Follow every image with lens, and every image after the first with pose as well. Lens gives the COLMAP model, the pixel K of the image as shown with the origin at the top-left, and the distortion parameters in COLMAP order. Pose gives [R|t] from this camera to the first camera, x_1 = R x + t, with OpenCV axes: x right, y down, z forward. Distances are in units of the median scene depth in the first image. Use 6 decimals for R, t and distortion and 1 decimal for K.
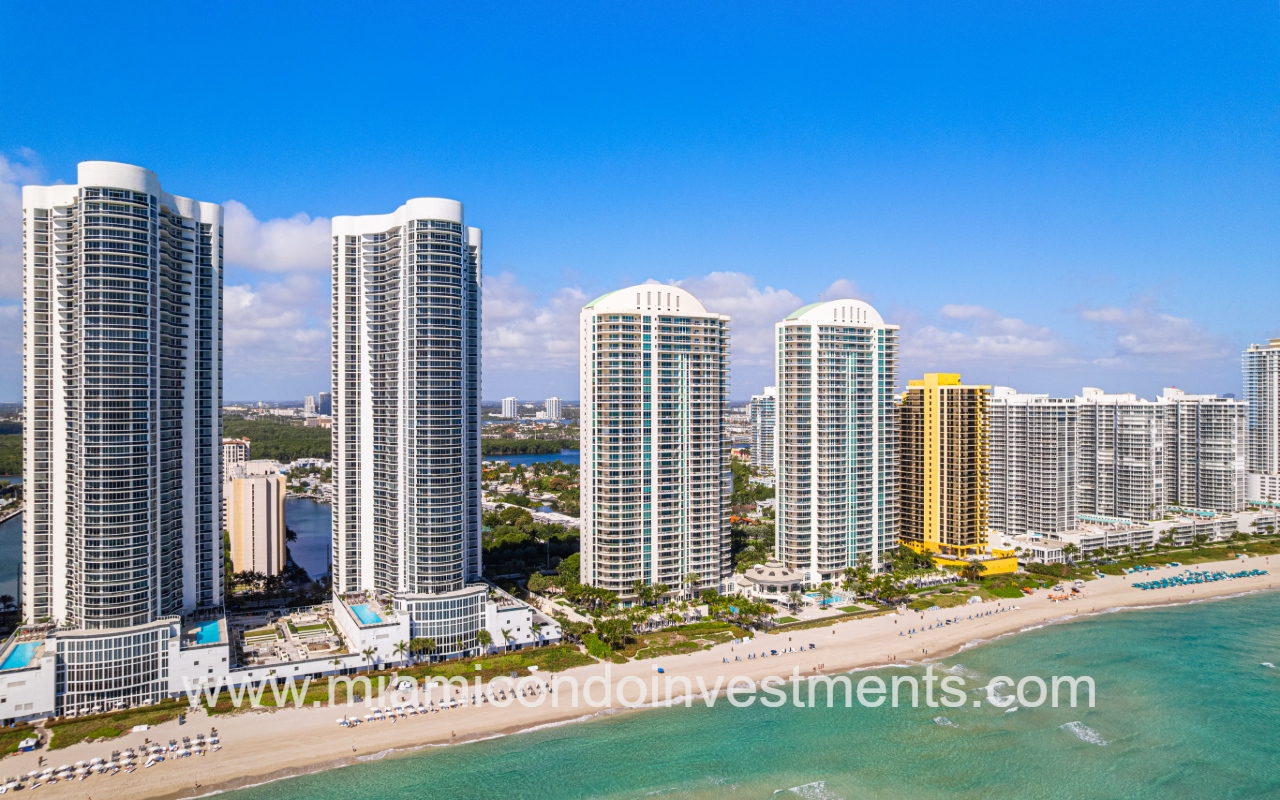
lens RADIAL K [[826.7, 0, 648.4], [0, 826.7, 392.2], [0, 0, 1]] dist [-0.070895, 0.054811]
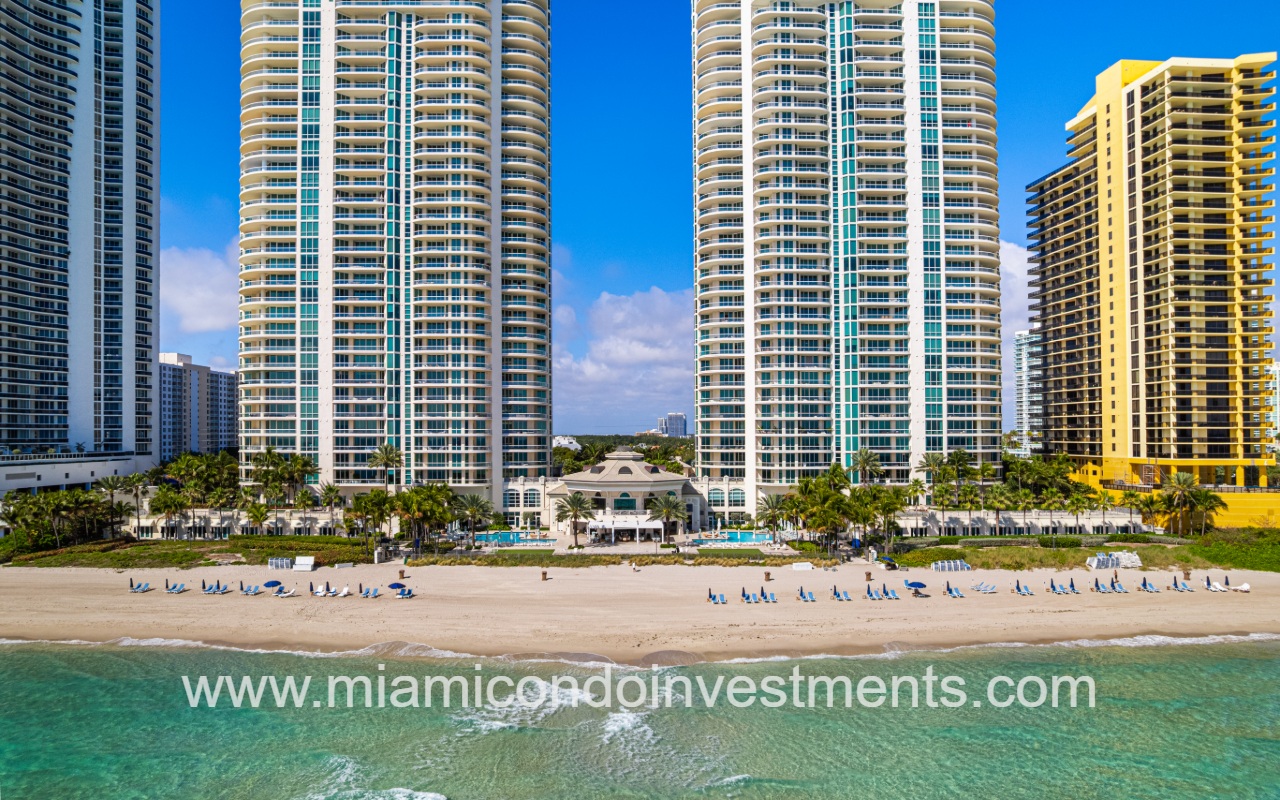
lens RADIAL K [[826.7, 0, 641.2], [0, 826.7, 425.9], [0, 0, 1]] dist [-0.070895, 0.054811]
pose [[0.886621, -0.007658, -0.462434, 0.358374], [0.005095, 0.999964, -0.006792, 0.186993], [0.462469, 0.003666, 0.886628, 0.567219]]
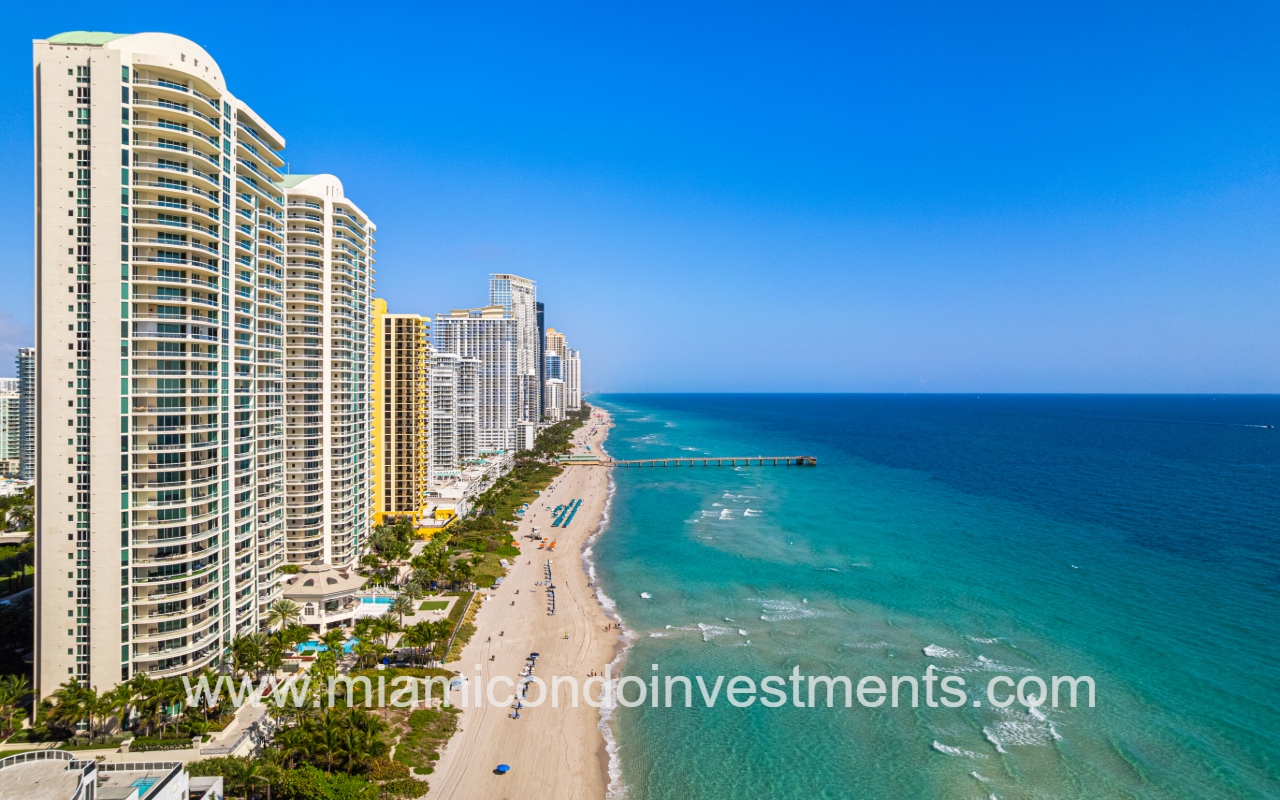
lens RADIAL K [[826.7, 0, 616.8], [0, 826.7, 385.9], [0, 0, 1]] dist [-0.070895, 0.054811]
pose [[0.422142, 0.002095, 0.906527, -0.301150], [-0.004365, 0.999990, -0.000279, 0.067242], [-0.906519, -0.003839, 0.422147, 0.507157]]
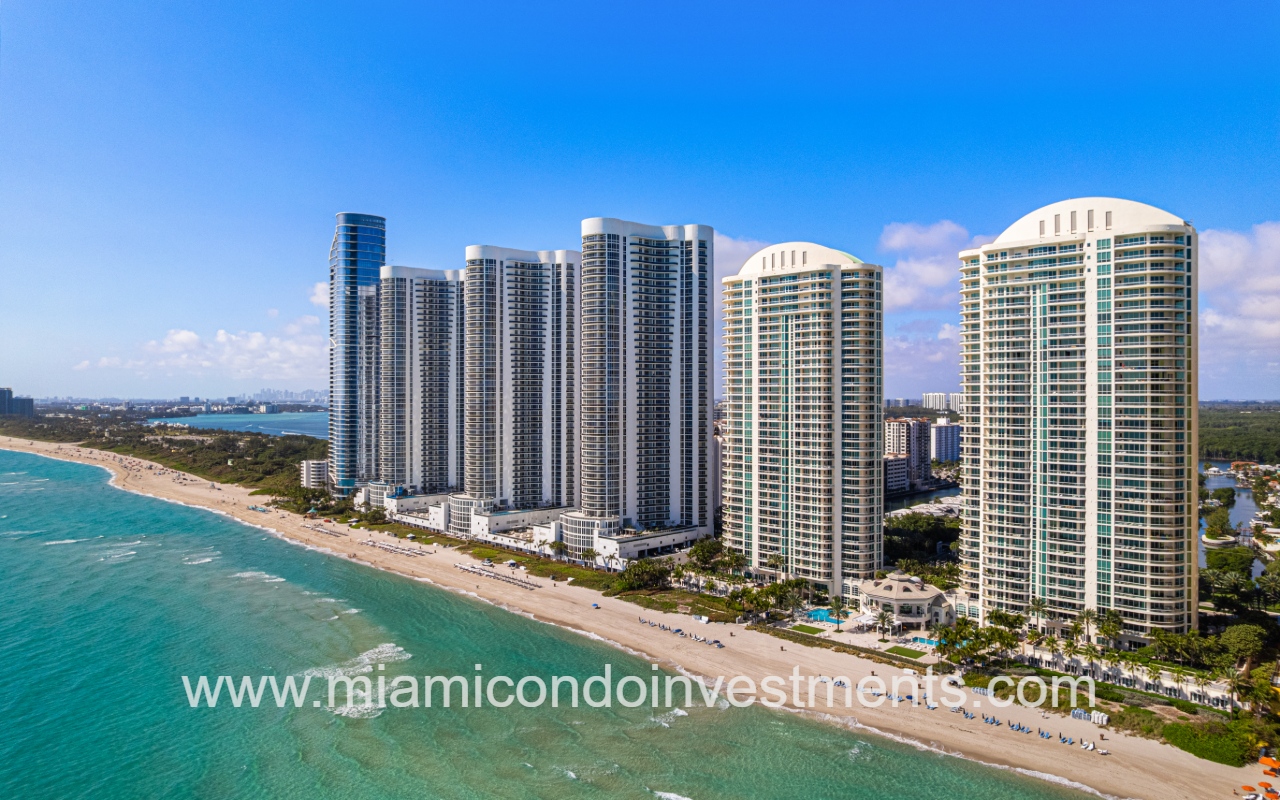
lens RADIAL K [[826.7, 0, 642.1], [0, 826.7, 396.5], [0, 0, 1]] dist [-0.070895, 0.054811]
pose [[0.277909, 0.000322, -0.960607, 0.784948], [0.004440, 0.999989, 0.001619, 0.037135], [0.960597, -0.004716, 0.277905, 0.531945]]
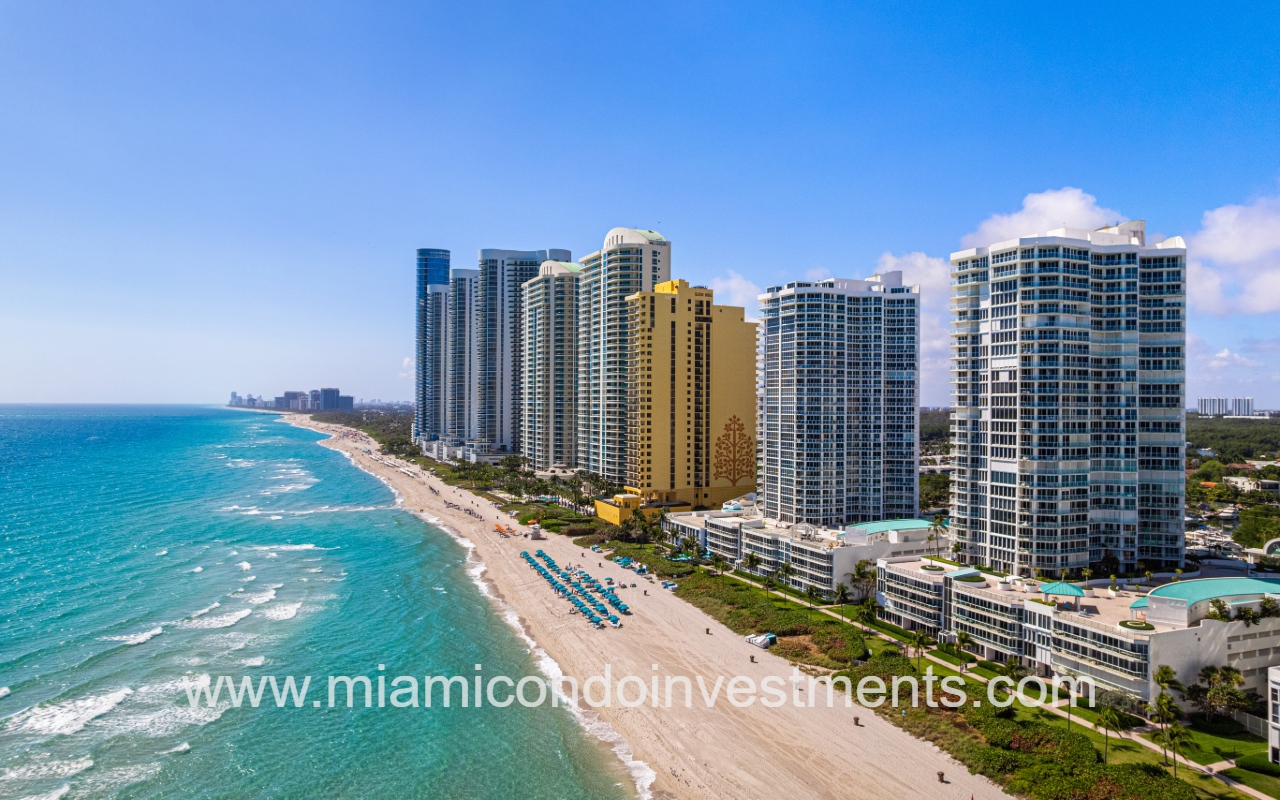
lens RADIAL K [[826.7, 0, 653.7], [0, 826.7, 410.7], [0, 0, 1]] dist [-0.070895, 0.054811]
pose [[-0.054999, 0.009278, -0.998443, 1.330812], [0.002463, 0.999955, 0.009157, 0.109735], [0.998483, -0.001955, -0.055020, 1.156029]]
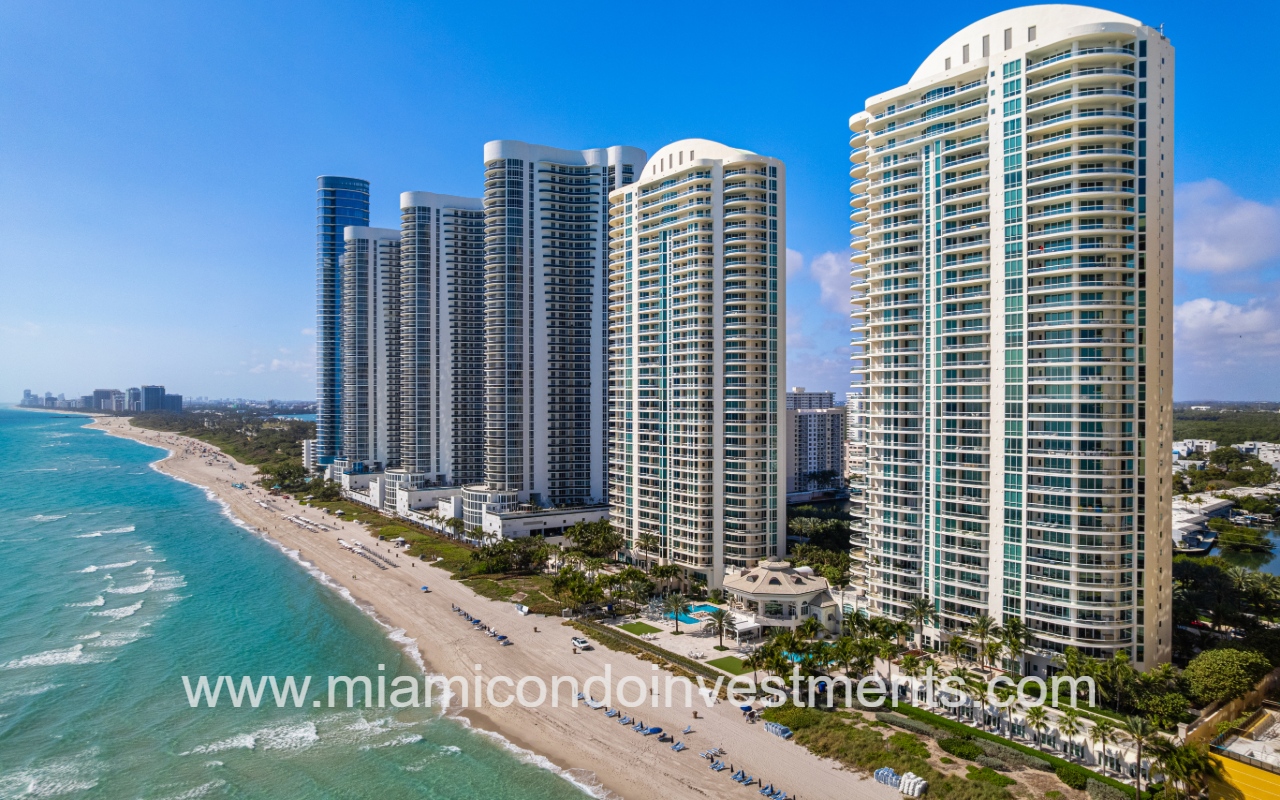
lens RADIAL K [[826.7, 0, 646.6], [0, 826.7, 408.5], [0, 0, 1]] dist [-0.070895, 0.054811]
pose [[0.120296, 0.010175, -0.992686, 0.677323], [0.003909, 0.999935, 0.010723, 0.090307], [0.992730, -0.005170, 0.120249, 0.805287]]
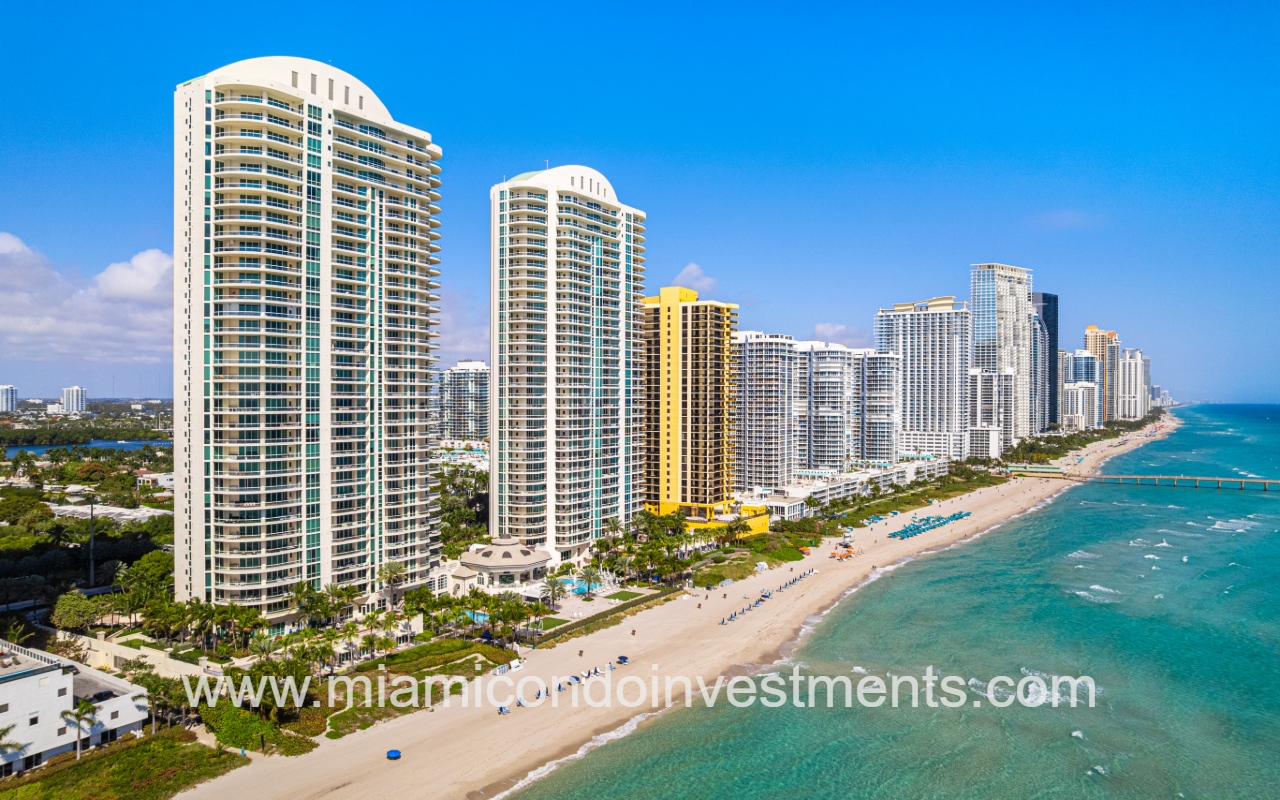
lens RADIAL K [[826.7, 0, 645.7], [0, 826.7, 401.8], [0, 0, 1]] dist [-0.070895, 0.054811]
pose [[0.875747, -0.001131, 0.482770, -0.062026], [-0.004850, 0.999926, 0.011140, 0.086998], [-0.482747, -0.012097, 0.875676, 0.358569]]
